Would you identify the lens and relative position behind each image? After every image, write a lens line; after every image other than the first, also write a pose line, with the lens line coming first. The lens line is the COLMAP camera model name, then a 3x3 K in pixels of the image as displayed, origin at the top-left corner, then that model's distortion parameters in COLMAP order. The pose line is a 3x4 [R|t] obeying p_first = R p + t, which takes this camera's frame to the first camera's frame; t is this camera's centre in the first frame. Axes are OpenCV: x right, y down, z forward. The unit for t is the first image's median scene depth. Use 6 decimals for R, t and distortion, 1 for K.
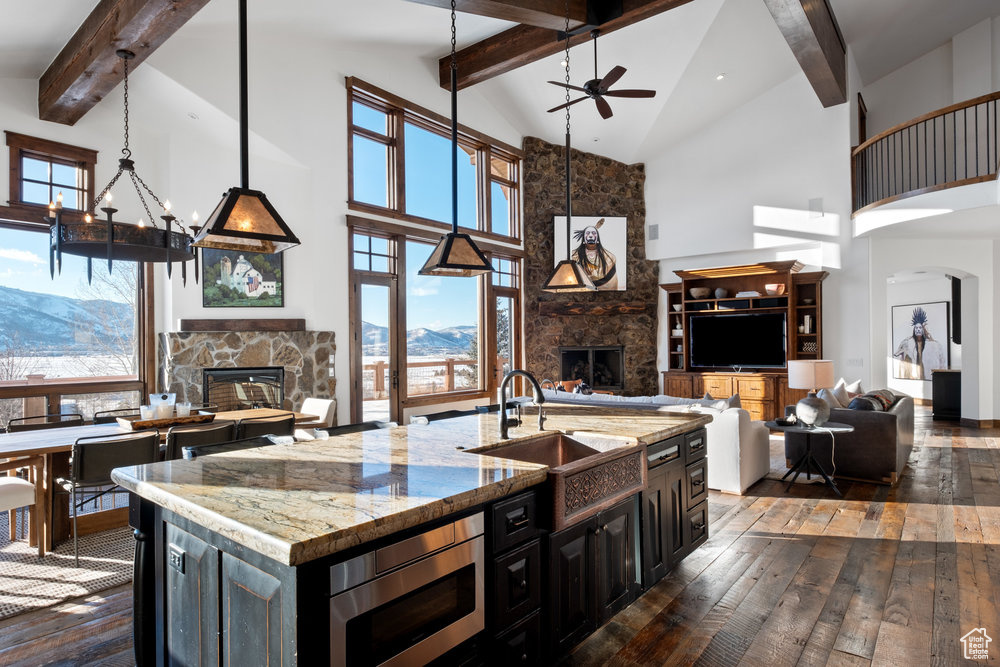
lens RADIAL K [[554.2, 0, 498.9], [0, 554.2, 336.5], [0, 0, 1]] dist [0.001346, 0.000351]
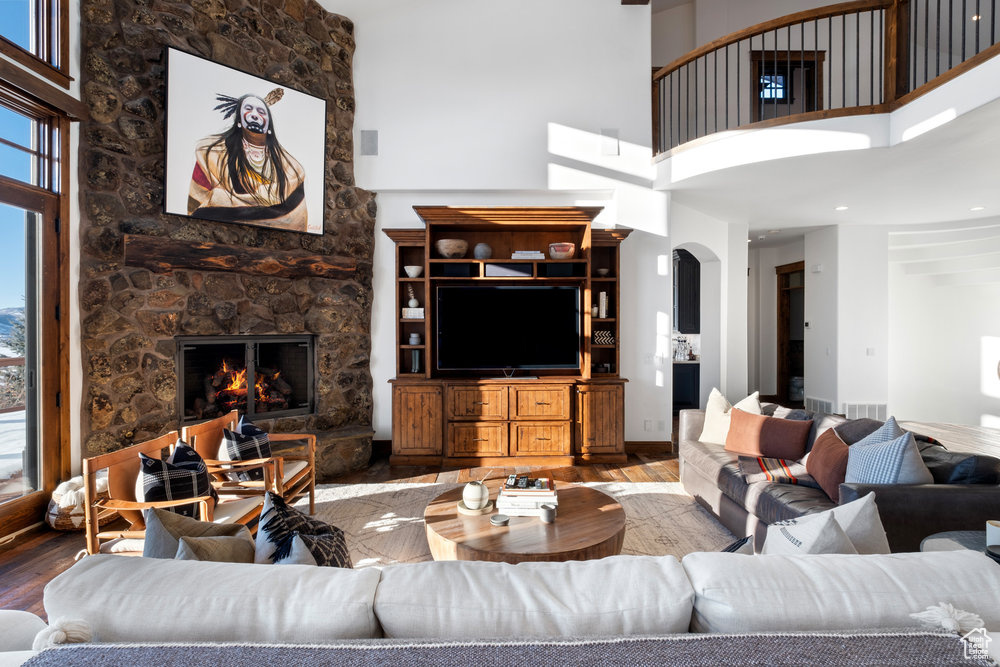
lens RADIAL K [[497.8, 0, 502.9], [0, 497.8, 330.3], [0, 0, 1]] dist [-0.001684, -0.002979]
pose [[0.770578, 0.006908, 0.637308, 0.053631], [-0.014397, 0.999875, 0.006570, 0.006370], [-0.637183, -0.014238, 0.770581, 0.506850]]
